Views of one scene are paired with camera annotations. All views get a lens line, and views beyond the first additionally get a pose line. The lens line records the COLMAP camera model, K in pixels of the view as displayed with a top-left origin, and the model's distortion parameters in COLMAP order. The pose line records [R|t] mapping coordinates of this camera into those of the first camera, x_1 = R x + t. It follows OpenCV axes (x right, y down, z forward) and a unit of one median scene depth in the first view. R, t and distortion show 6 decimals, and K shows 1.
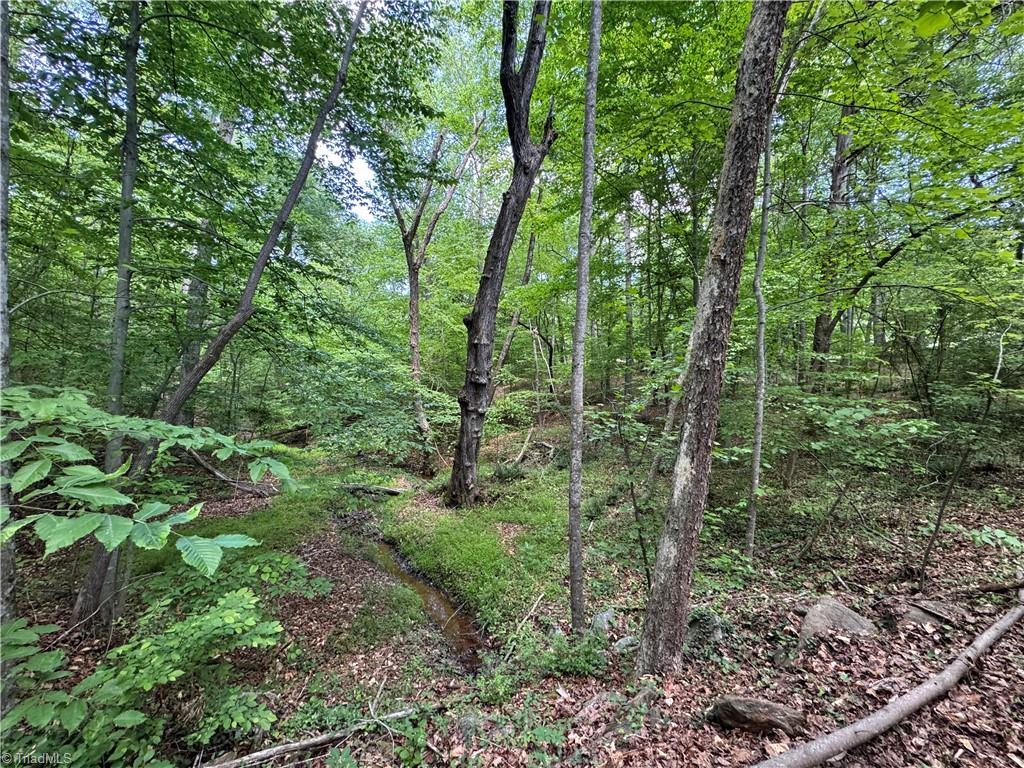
lens RADIAL K [[407.6, 0, 513.6], [0, 407.6, 381.6], [0, 0, 1]] dist [-0.001730, -0.000336]
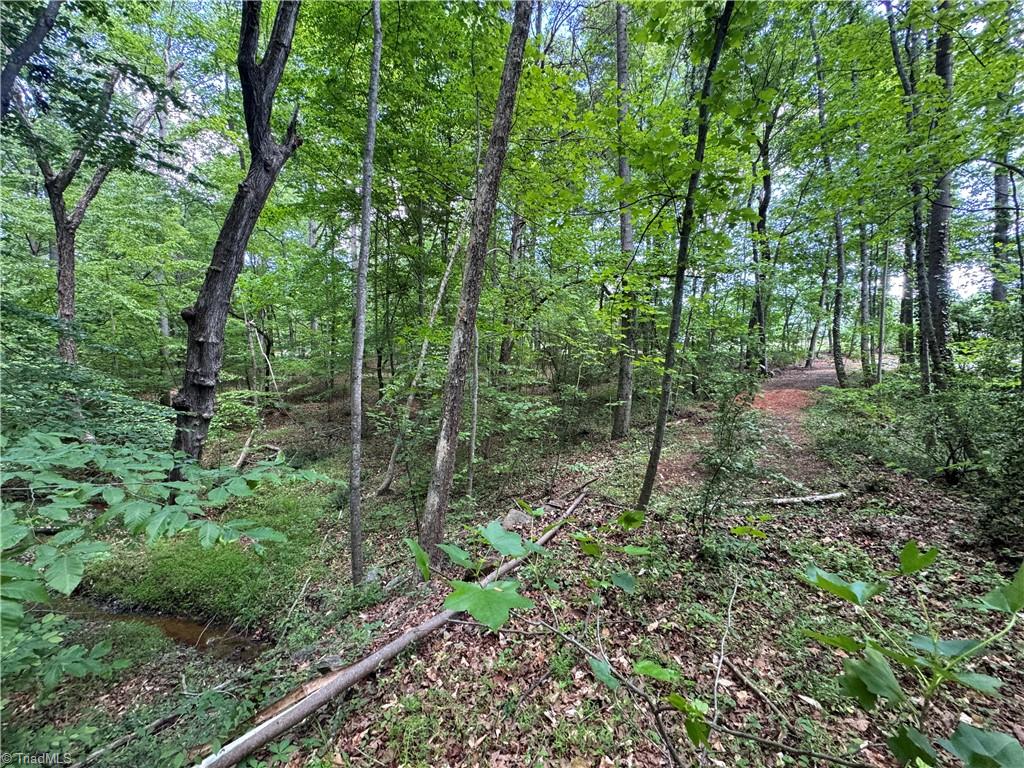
lens RADIAL K [[407.6, 0, 513.6], [0, 407.6, 381.6], [0, 0, 1]] dist [-0.001730, -0.000336]
pose [[0.781869, -0.005408, 0.623420, -0.156292], [-0.004827, 0.999880, 0.014727, -0.029719], [-0.623425, -0.014524, 0.781749, -0.183063]]
